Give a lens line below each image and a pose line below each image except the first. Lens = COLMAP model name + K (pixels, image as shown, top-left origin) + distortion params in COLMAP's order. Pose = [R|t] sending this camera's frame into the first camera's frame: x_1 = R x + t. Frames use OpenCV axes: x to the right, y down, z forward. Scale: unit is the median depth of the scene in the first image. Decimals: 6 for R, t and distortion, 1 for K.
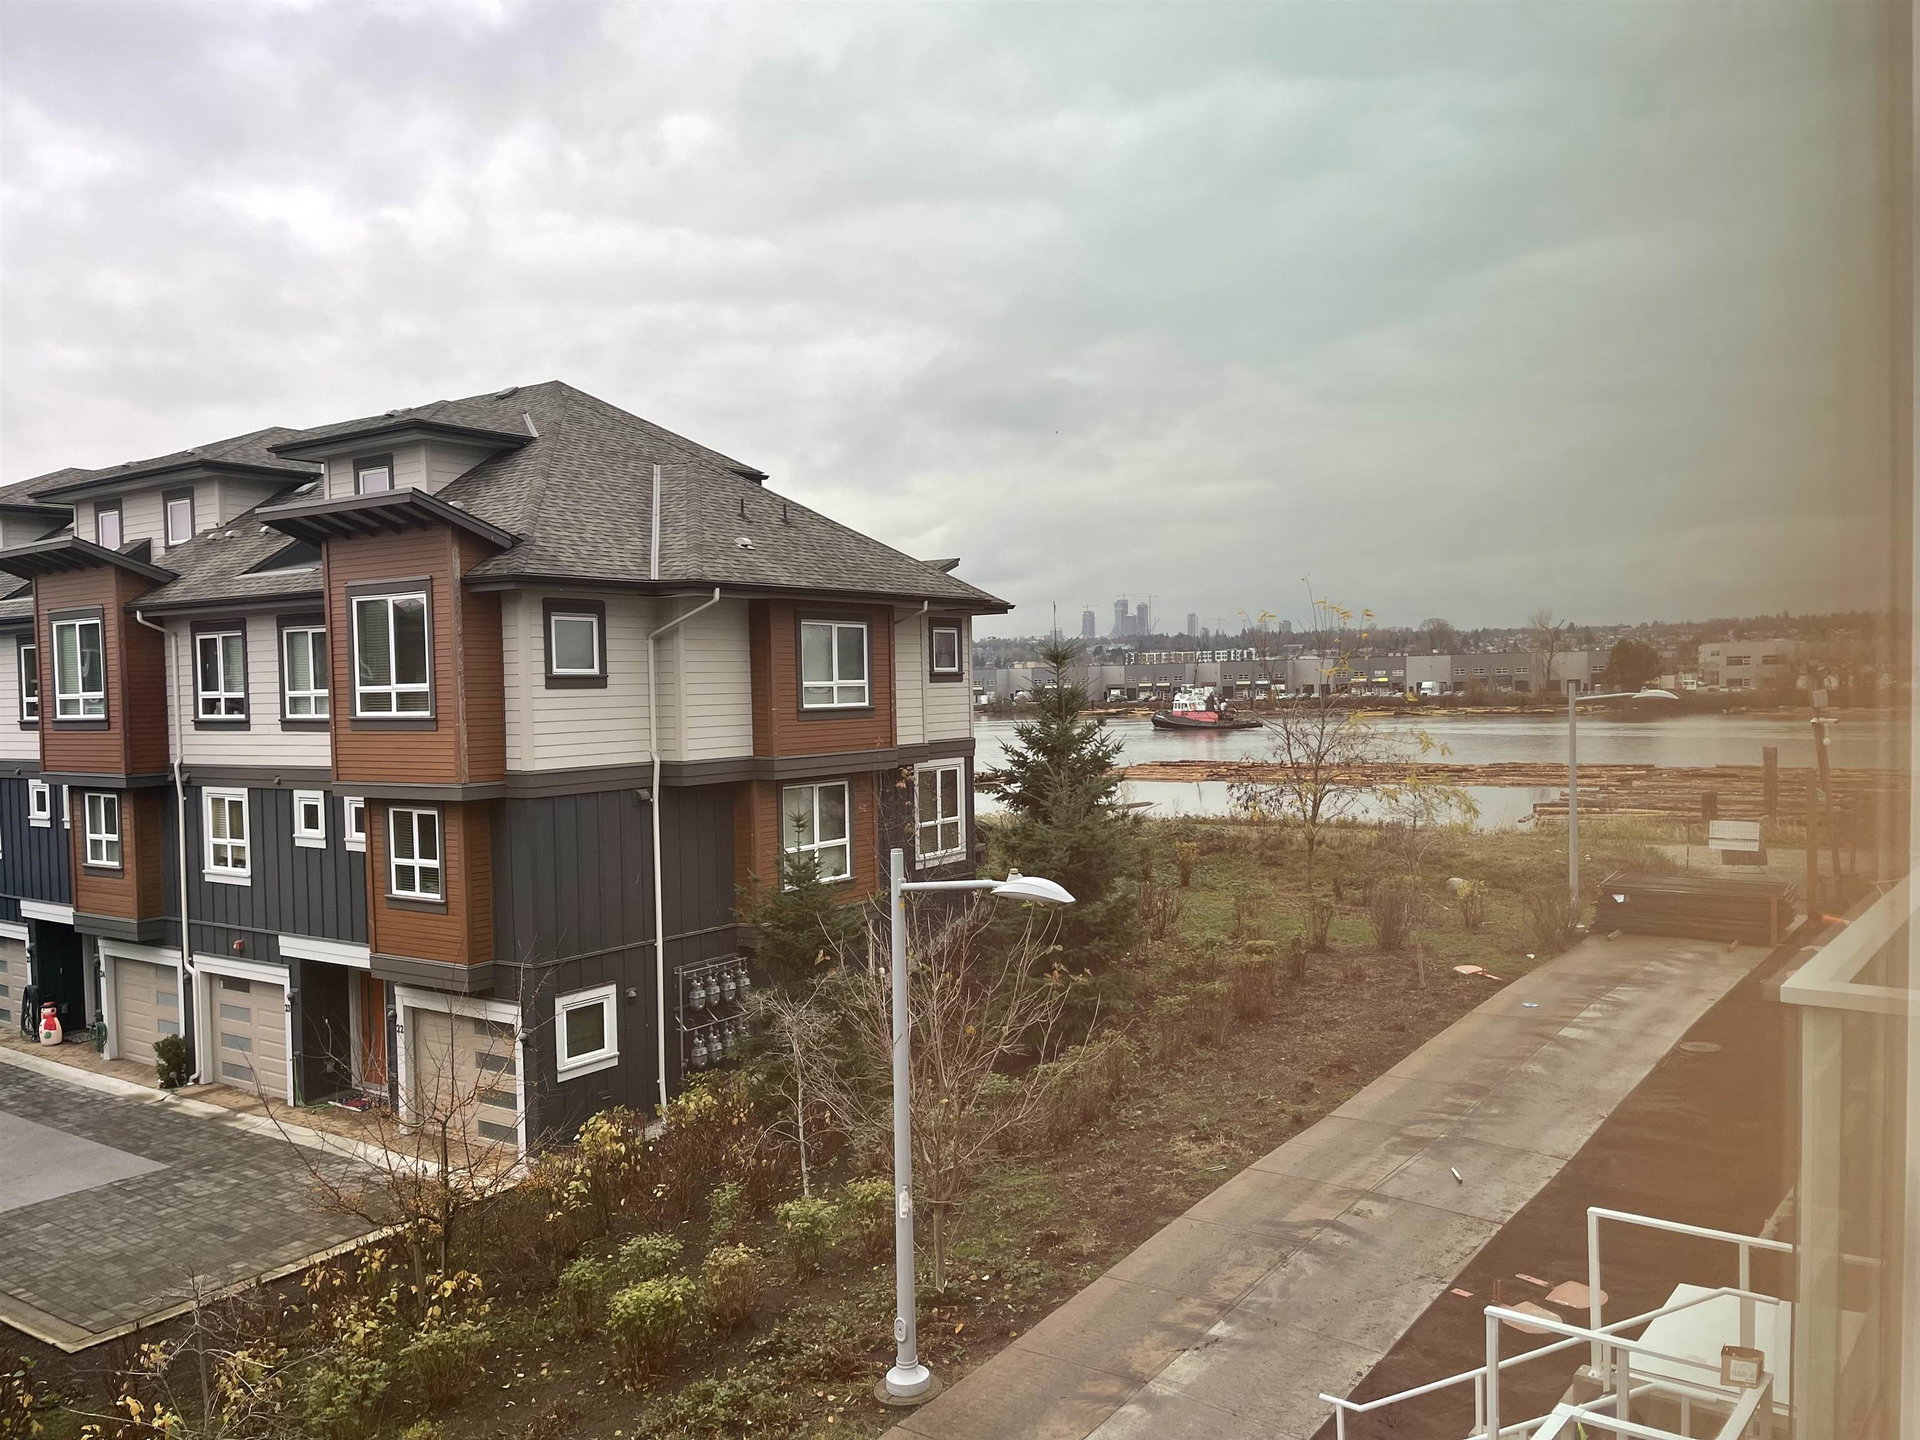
lens RADIAL K [[1462.9, 0, 960.0], [0, 1462.9, 720.0], [0, 0, 1]] dist [0.107256, -0.126963]
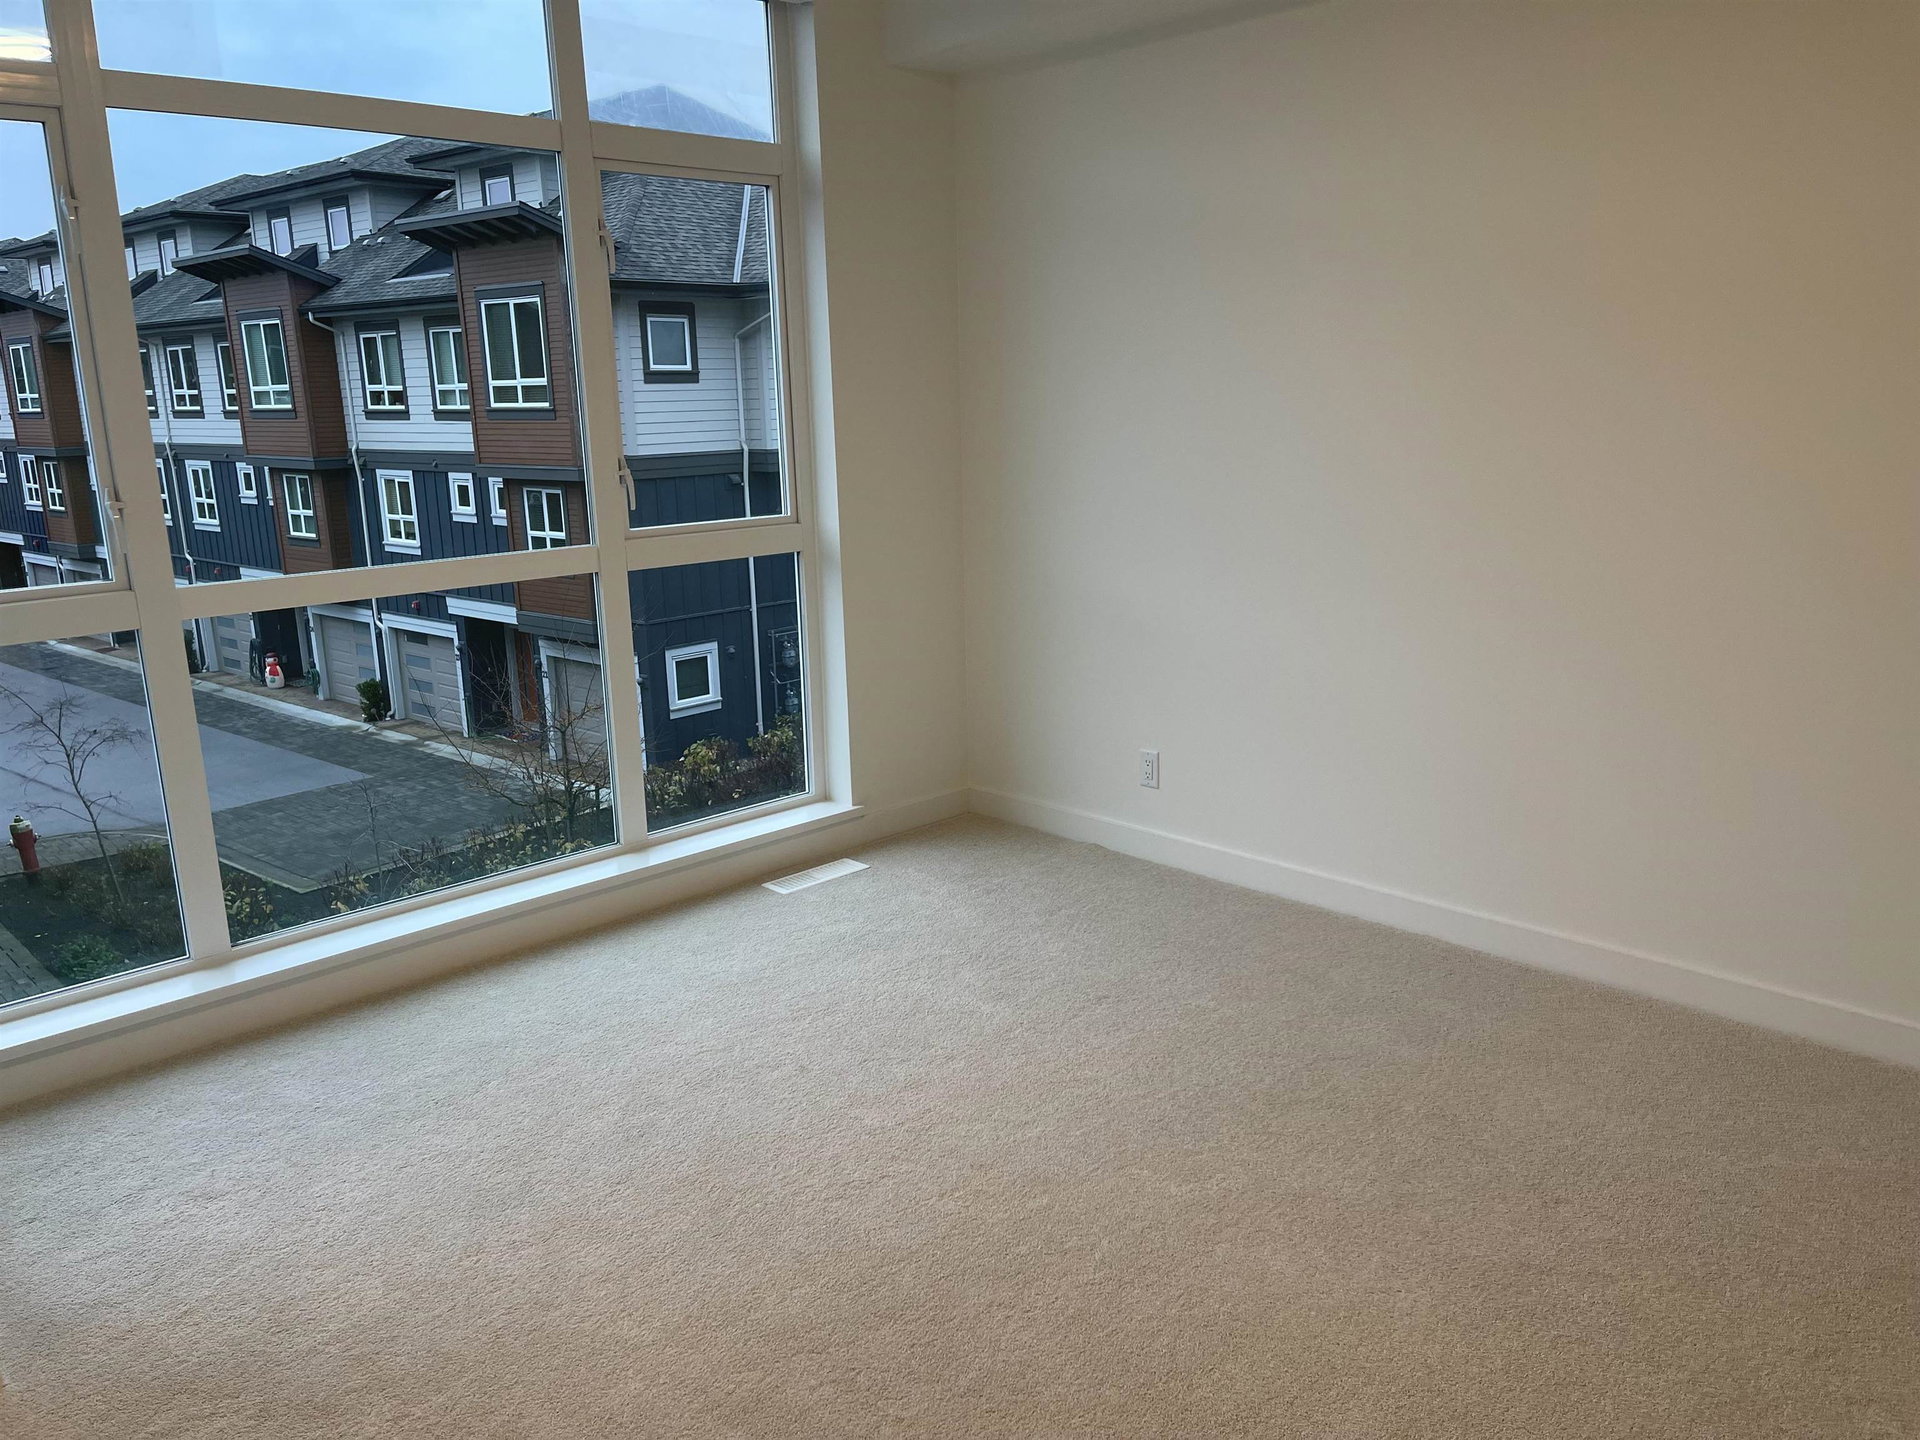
lens RADIAL K [[1473.2, 0, 991.0], [0, 1473.2, 725.1], [0, 0, 1]] dist [0.023938, -0.009968]
pose [[0.995378, 0.023443, -0.093132, 0.086140], [-0.004041, 0.979115, 0.203268, 0.003897], [0.095952, -0.201952, 0.974684, -0.125688]]
